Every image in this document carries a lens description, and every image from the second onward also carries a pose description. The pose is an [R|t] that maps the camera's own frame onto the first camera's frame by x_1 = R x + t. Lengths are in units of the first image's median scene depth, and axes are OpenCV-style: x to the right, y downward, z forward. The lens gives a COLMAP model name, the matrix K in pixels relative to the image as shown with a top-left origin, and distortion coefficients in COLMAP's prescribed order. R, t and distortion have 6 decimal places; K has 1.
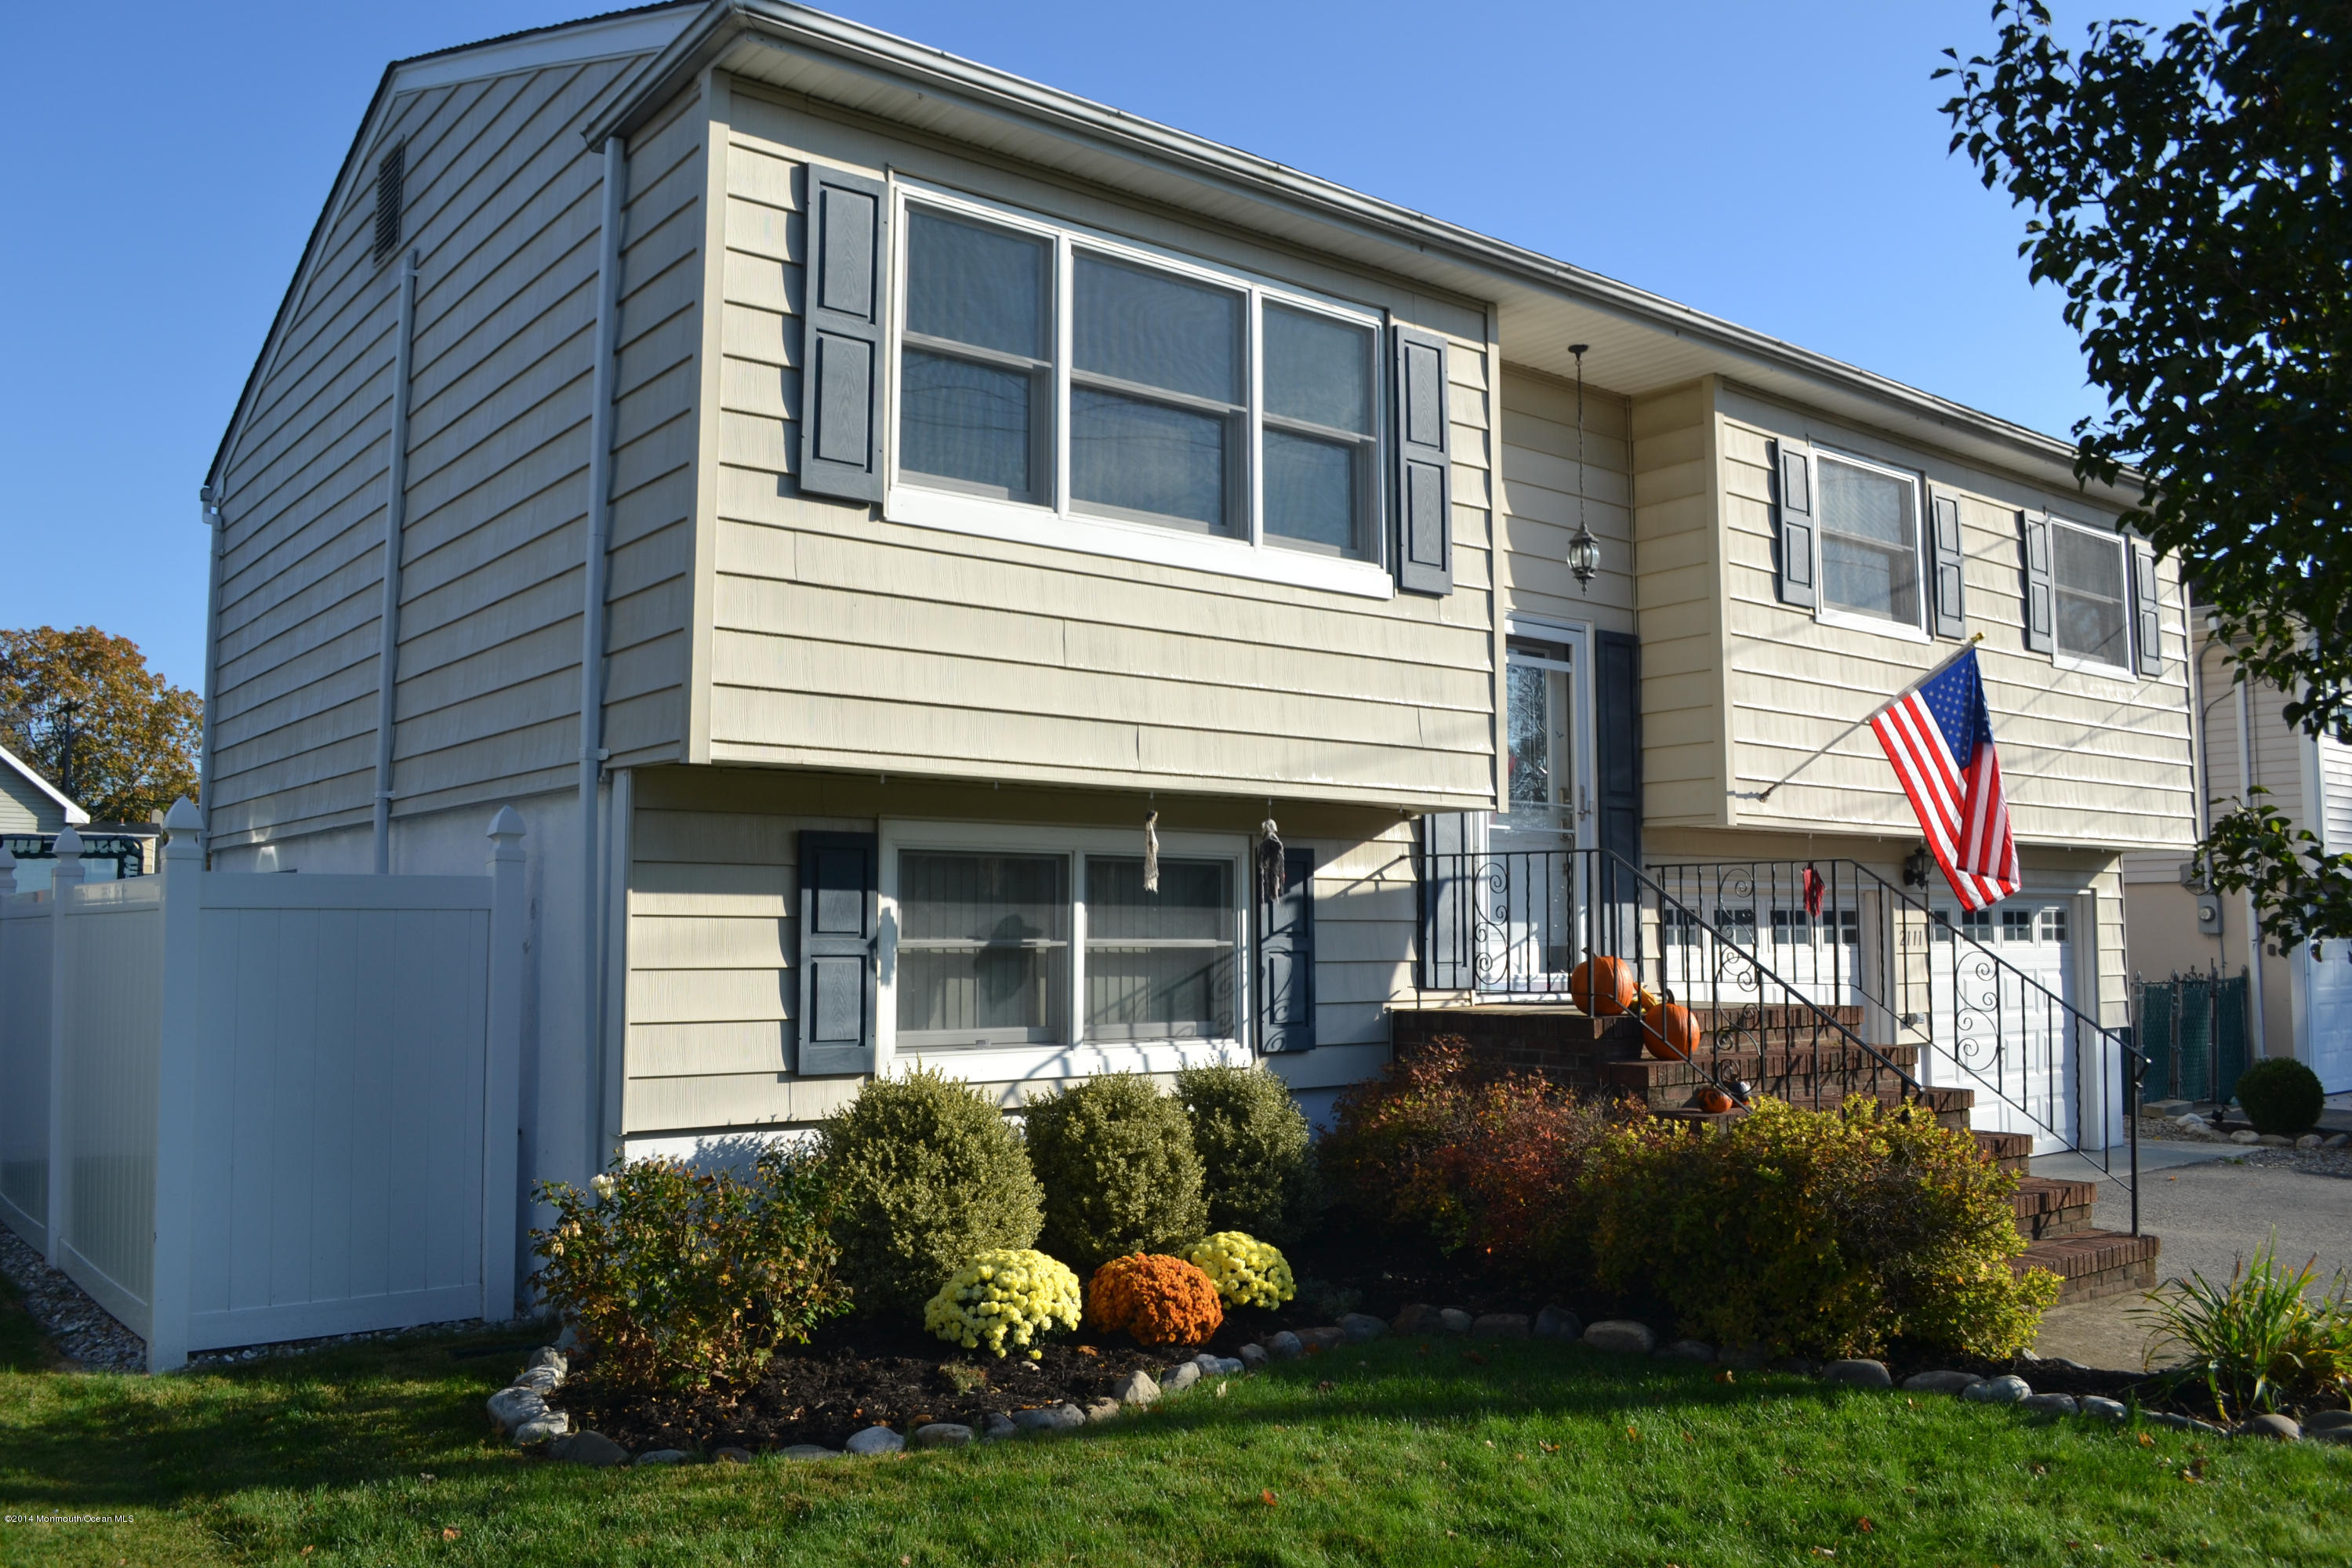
lens RADIAL K [[1883.7, 0, 1176.3], [0, 1883.7, 767.7], [0, 0, 1]] dist [-0.082607, 0.011631]
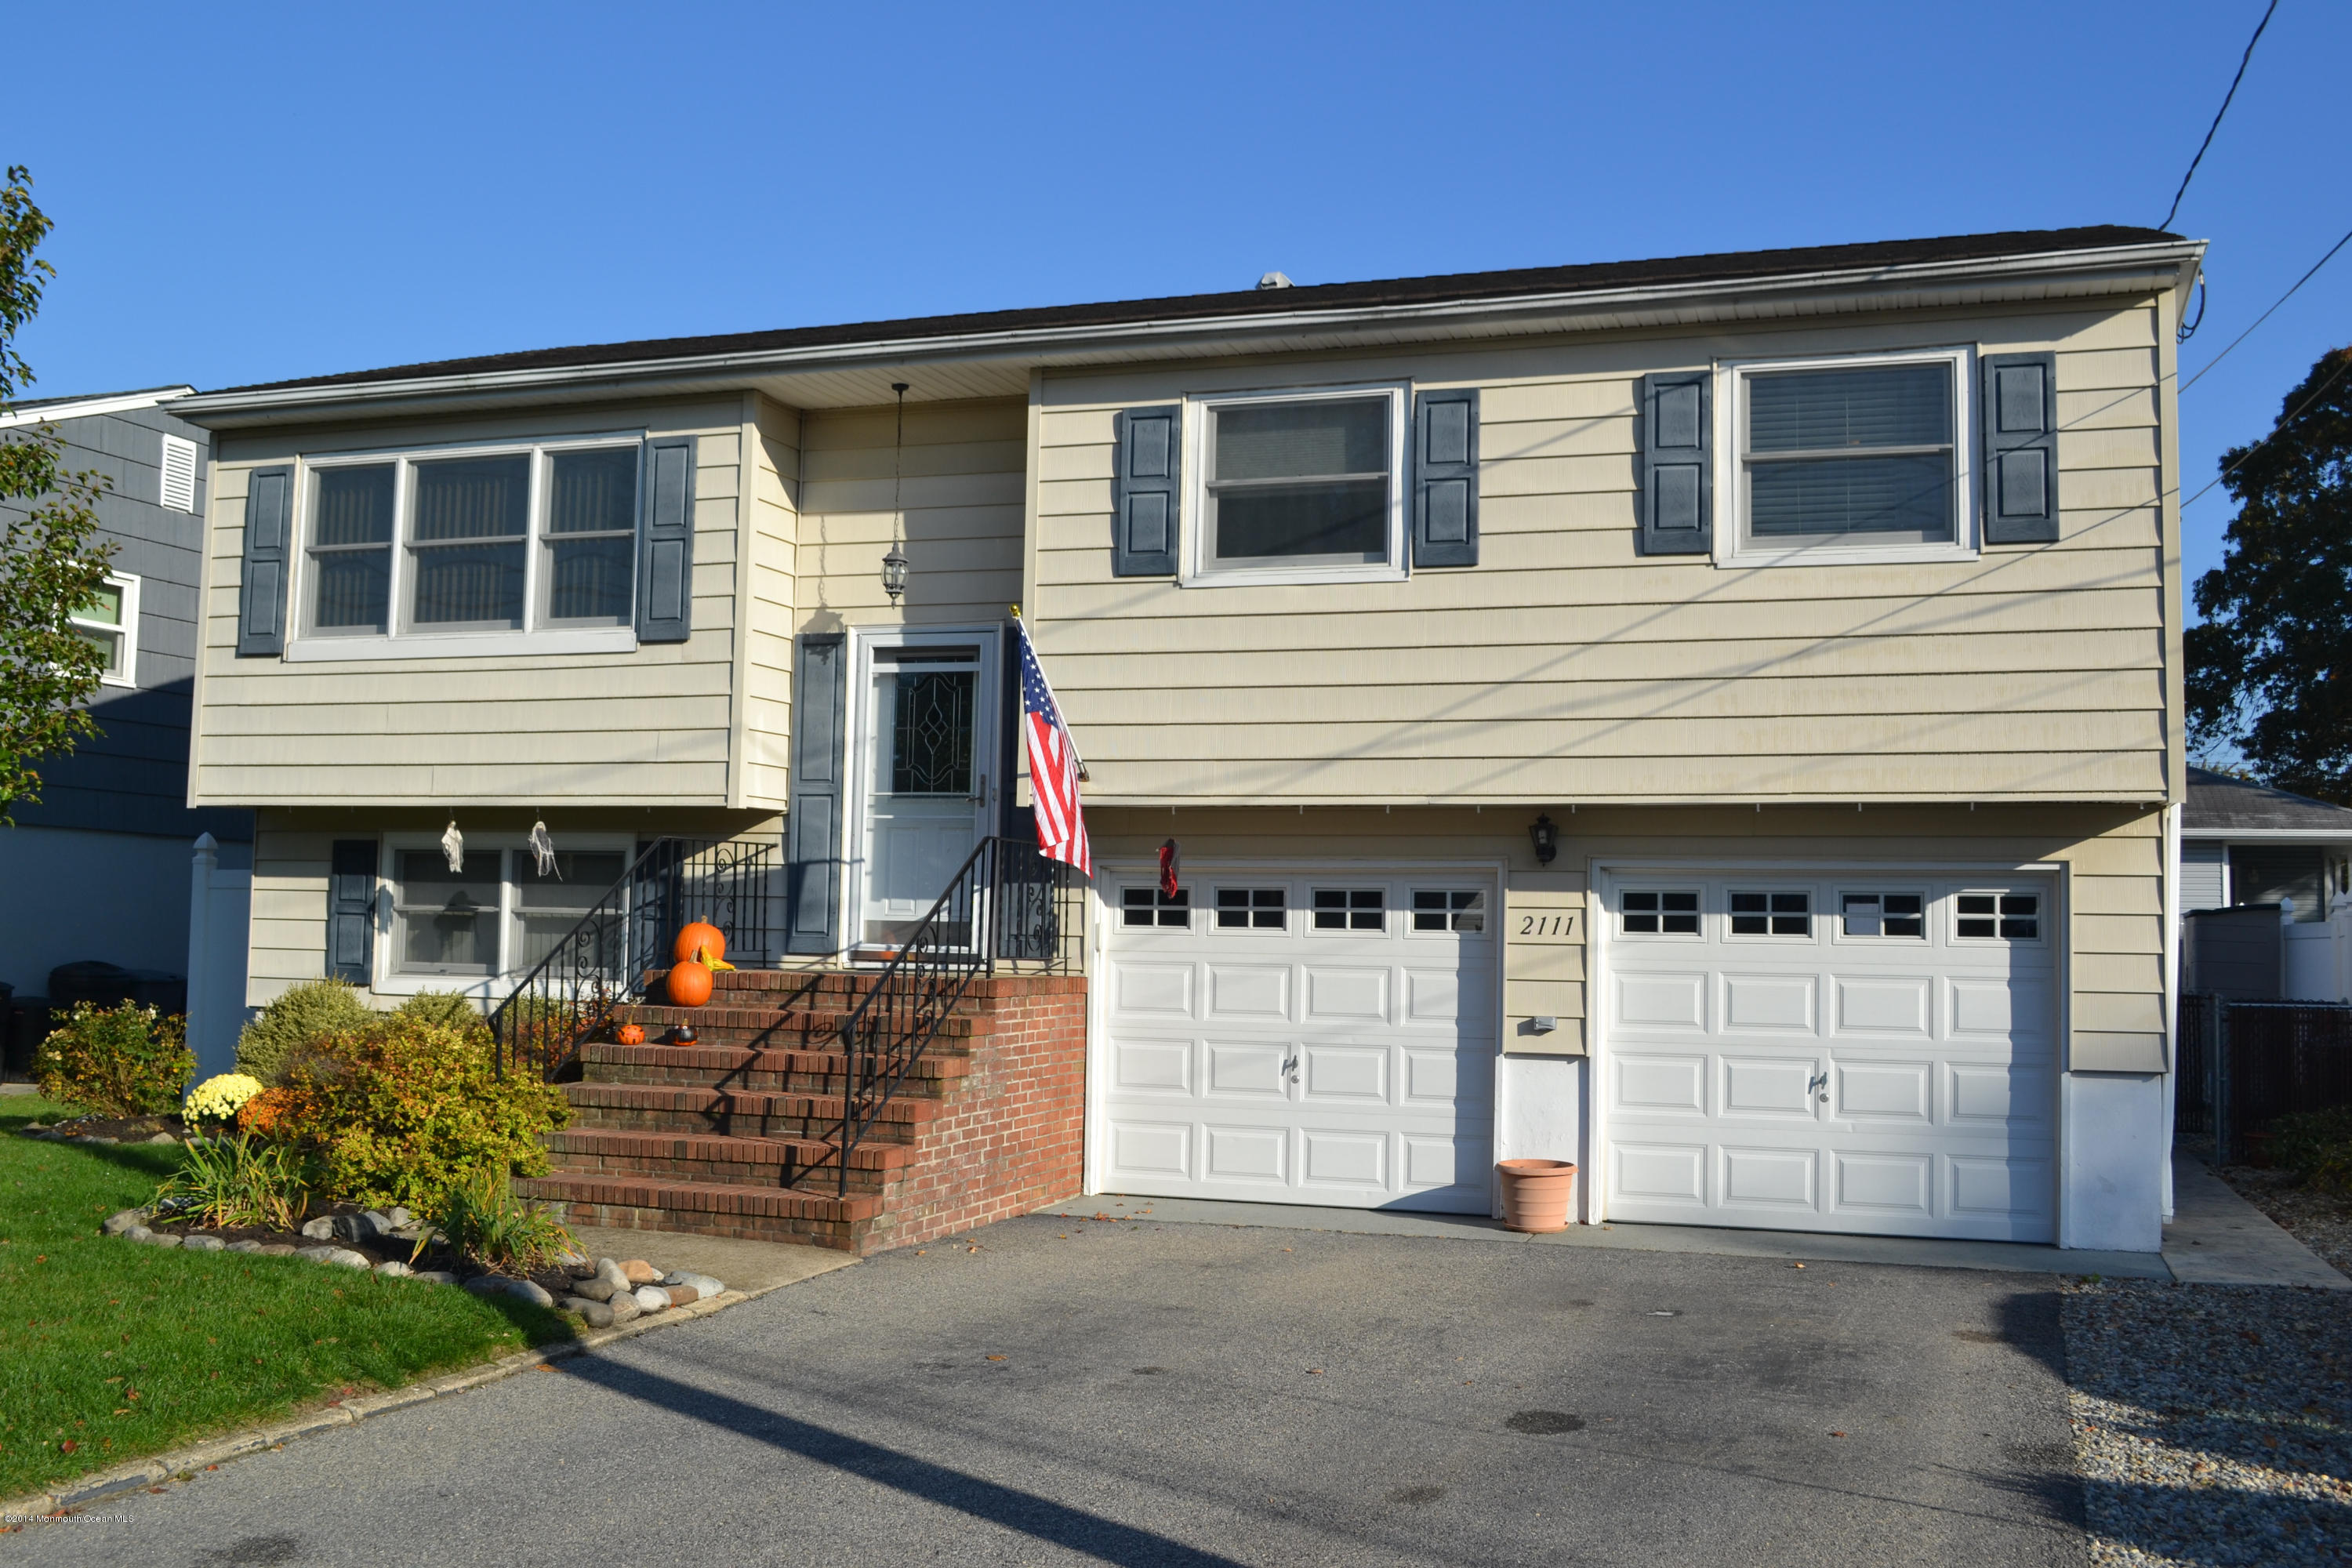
lens RADIAL K [[2180.0, 0, 1175.1], [0, 2180.0, 799.0], [0, 0, 1]] dist [-0.068707, 0.000000]
pose [[0.543762, -0.047343, -0.837903, 1.684318], [0.054503, 0.998292, -0.021035, 0.071192], [0.837468, -0.034230, 0.545413, 0.510404]]
